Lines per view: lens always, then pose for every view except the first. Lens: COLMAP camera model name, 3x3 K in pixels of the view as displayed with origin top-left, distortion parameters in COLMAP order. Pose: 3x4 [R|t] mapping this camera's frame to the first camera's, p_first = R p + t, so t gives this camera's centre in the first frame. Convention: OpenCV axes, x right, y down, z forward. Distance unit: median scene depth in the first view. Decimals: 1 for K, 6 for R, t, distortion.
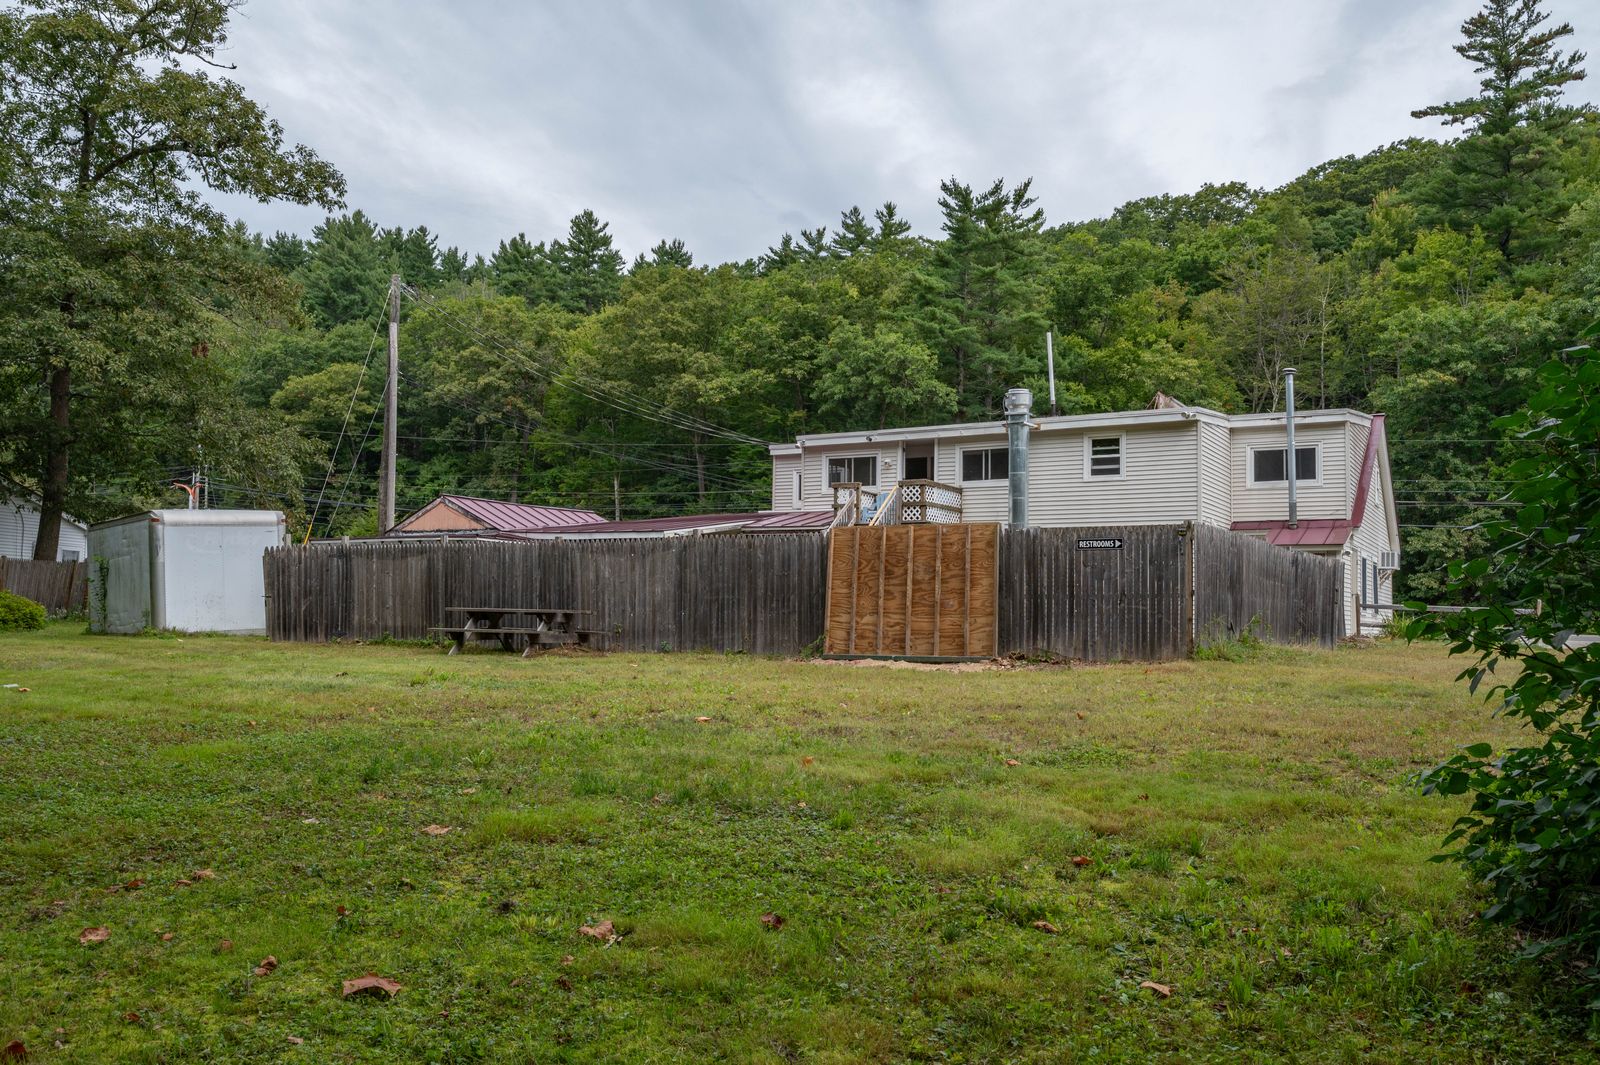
lens RADIAL K [[1229.0, 0, 800.0], [0, 1229.0, 532.5], [0, 0, 1]] dist [0.002692, -0.006783]
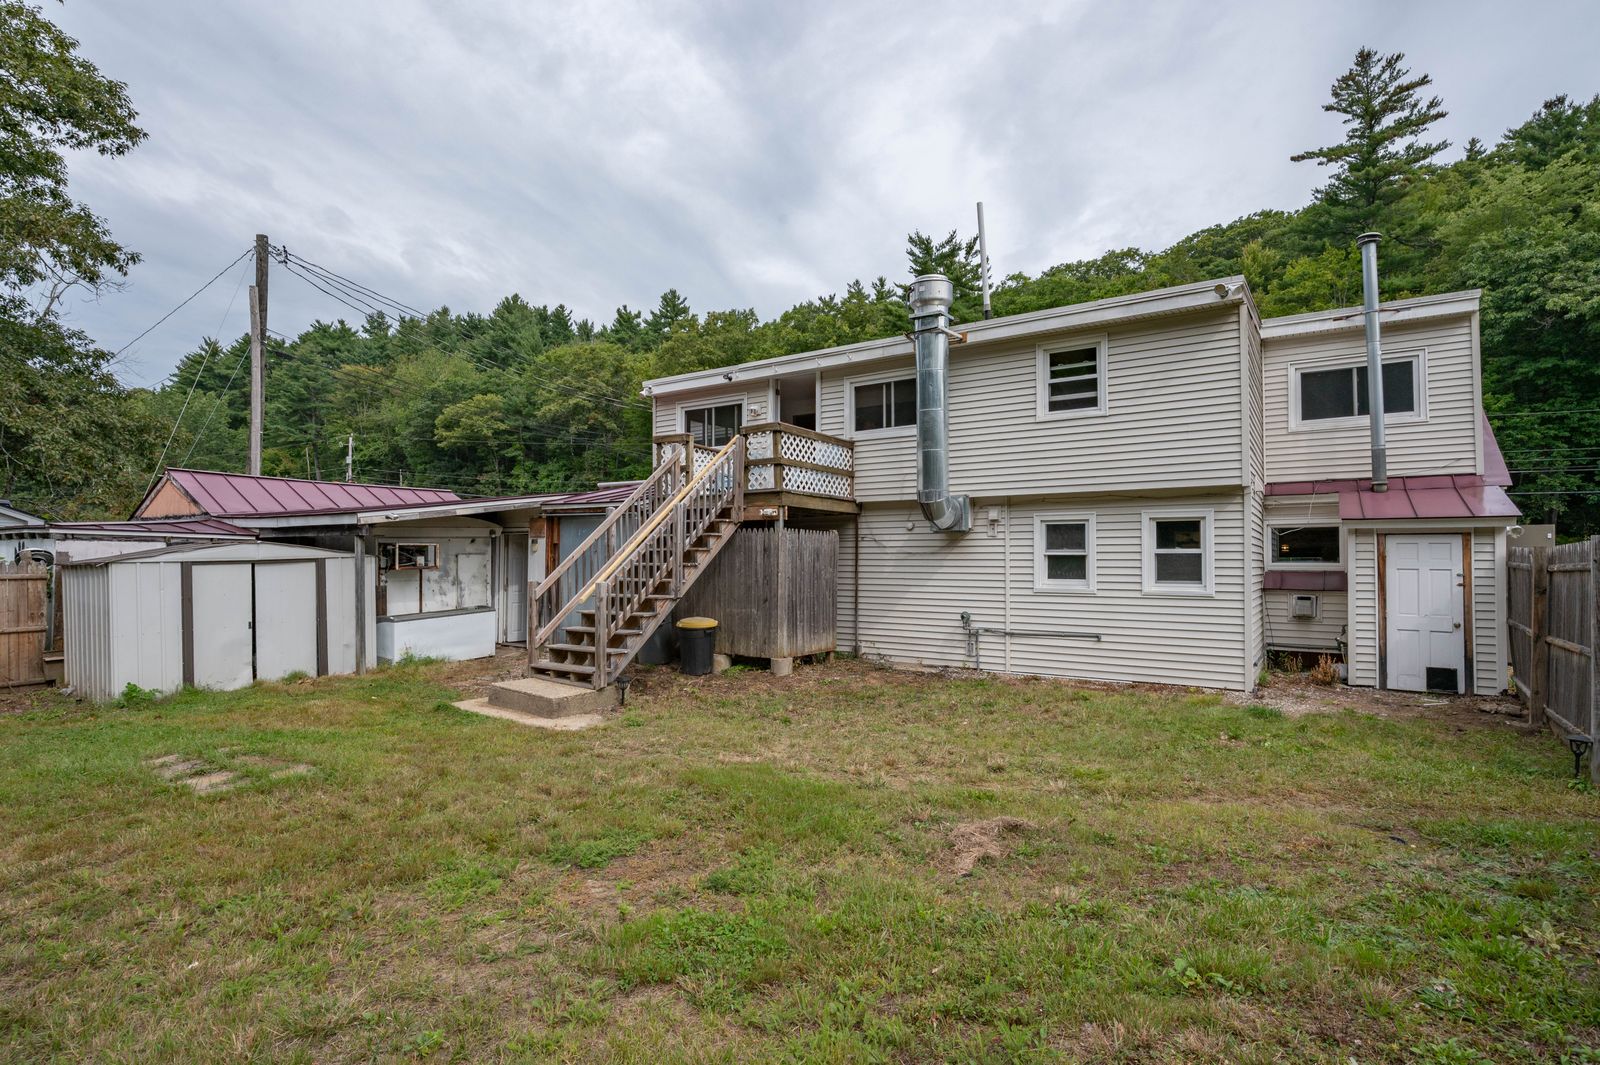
lens RADIAL K [[769.2, 0, 800.0], [0, 769.2, 532.5], [0, 0, 1]] dist [-0.002535, -0.000262]
pose [[0.998480, -0.016256, -0.052661, 0.042767], [0.017840, 0.999398, 0.029754, 0.000342], [0.052146, -0.030648, 0.998169, 0.197842]]
